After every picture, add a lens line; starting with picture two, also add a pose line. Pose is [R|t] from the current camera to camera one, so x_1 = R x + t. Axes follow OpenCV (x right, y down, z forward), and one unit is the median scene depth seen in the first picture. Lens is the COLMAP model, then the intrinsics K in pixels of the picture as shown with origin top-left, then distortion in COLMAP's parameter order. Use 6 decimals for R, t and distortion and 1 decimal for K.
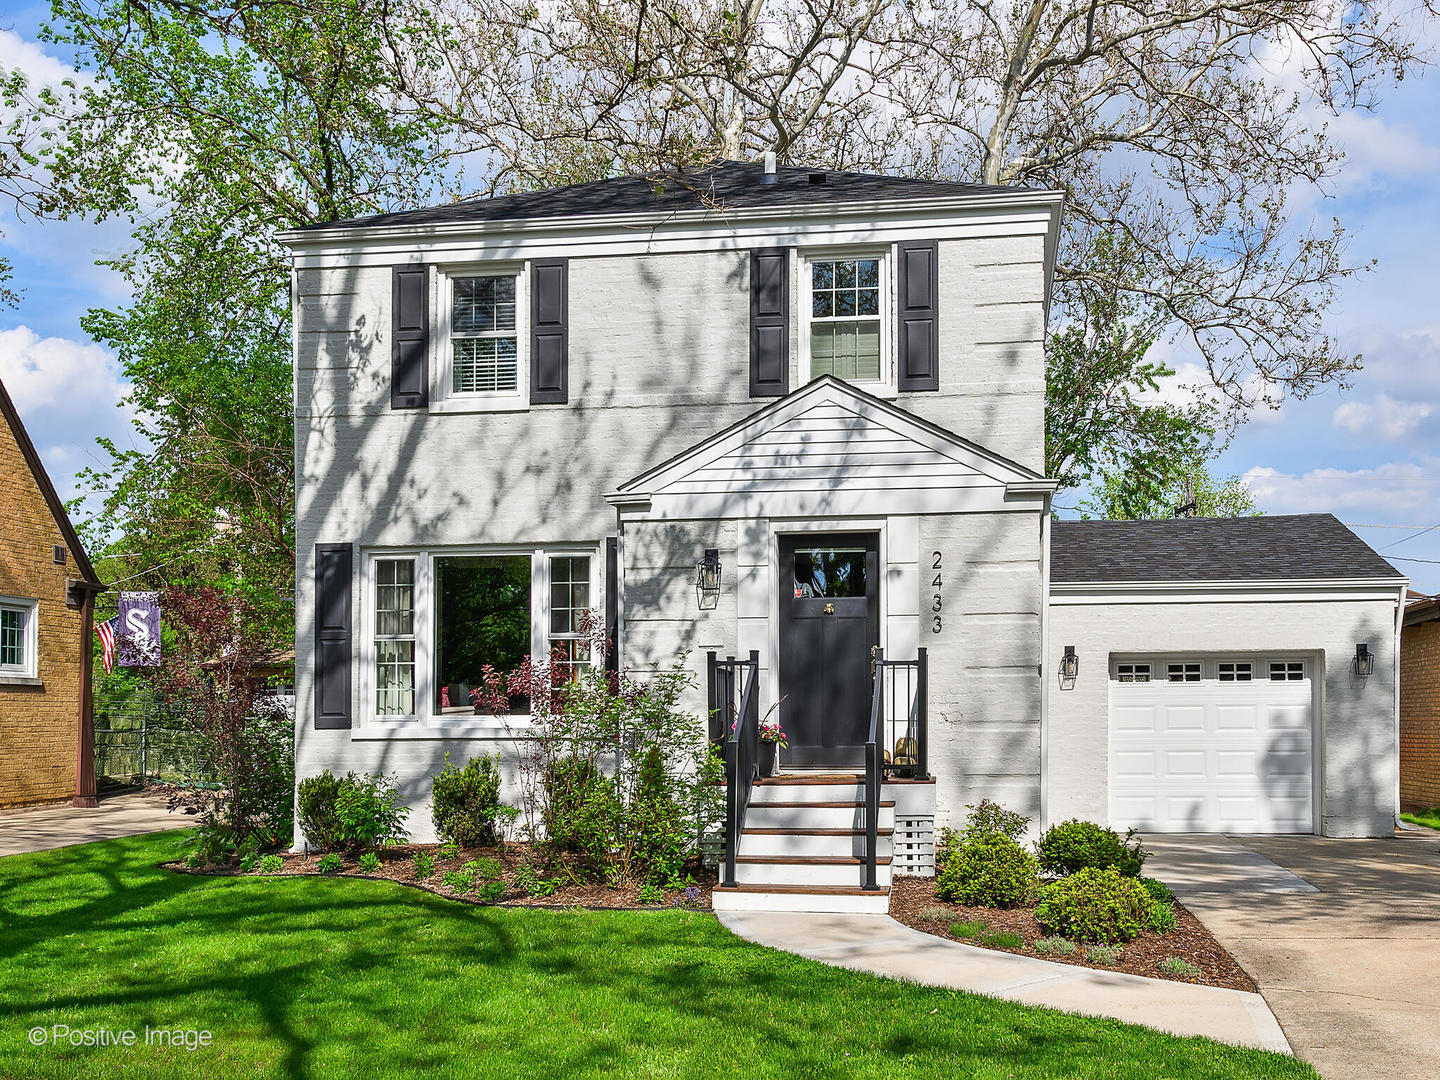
lens RADIAL K [[1065.4, 0, 720.2], [0, 1065.4, 552.9], [0, 0, 1]] dist [-0.002136, -0.005079]
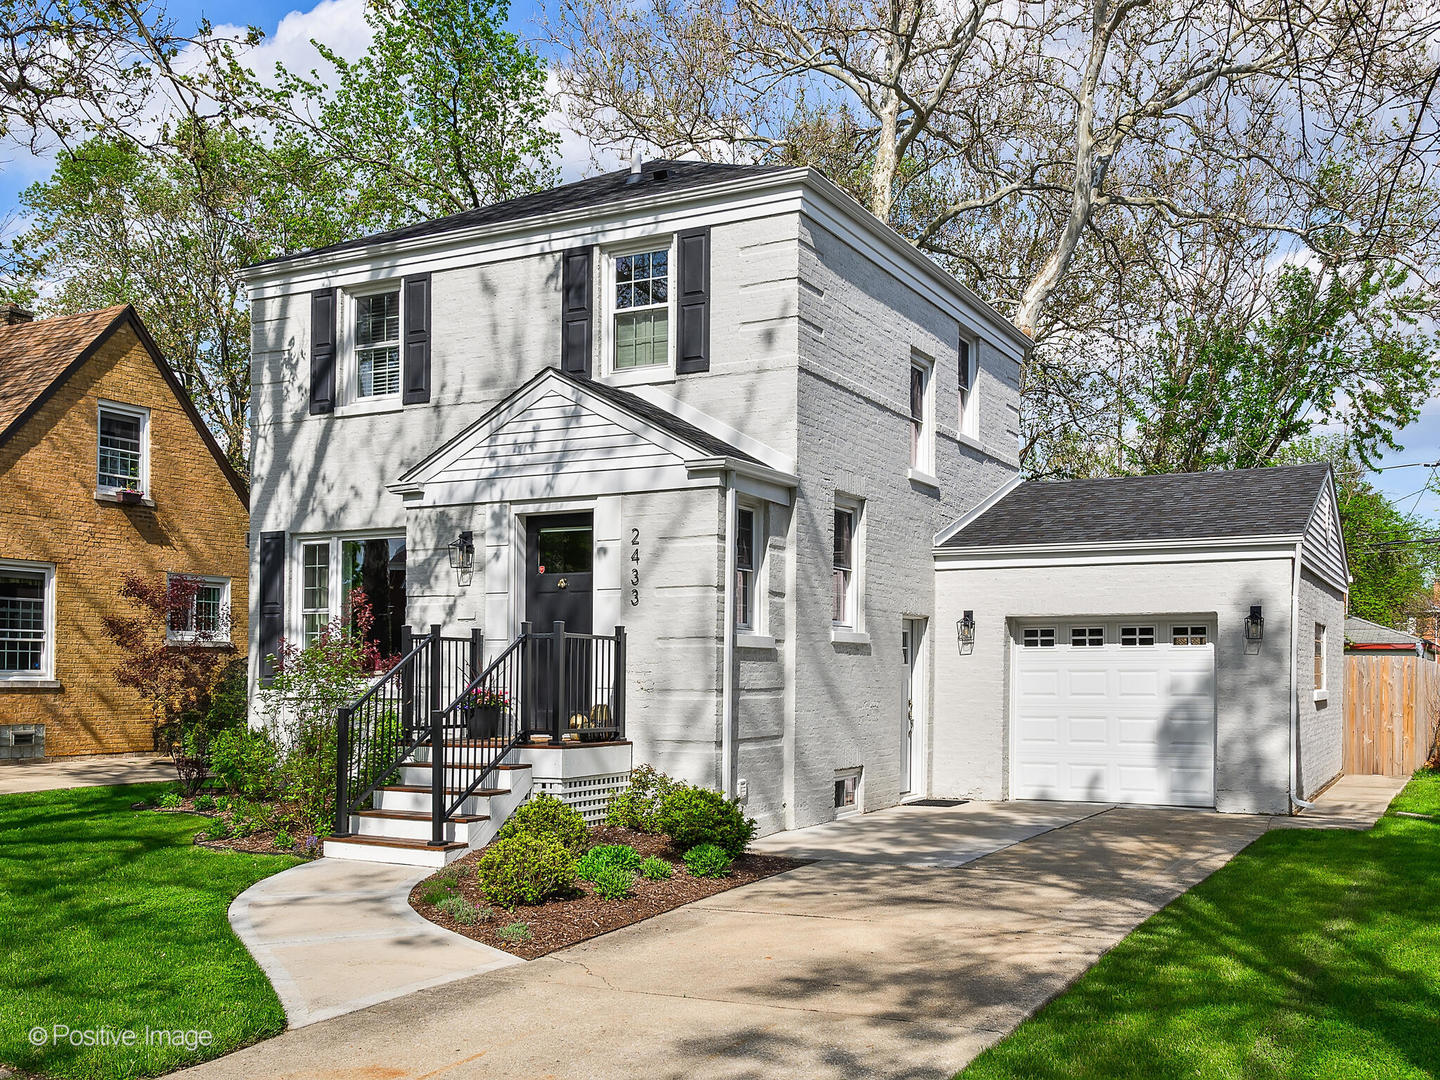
lens RADIAL K [[1003.0, 0, 719.7], [0, 1003.0, 528.7], [0, 0, 1]] dist [0.001755, -0.000384]
pose [[0.971230, -0.031238, -0.236088, 0.413868], [0.033702, 0.999411, 0.006408, -0.004019], [0.235748, -0.014180, 0.971711, 0.042459]]
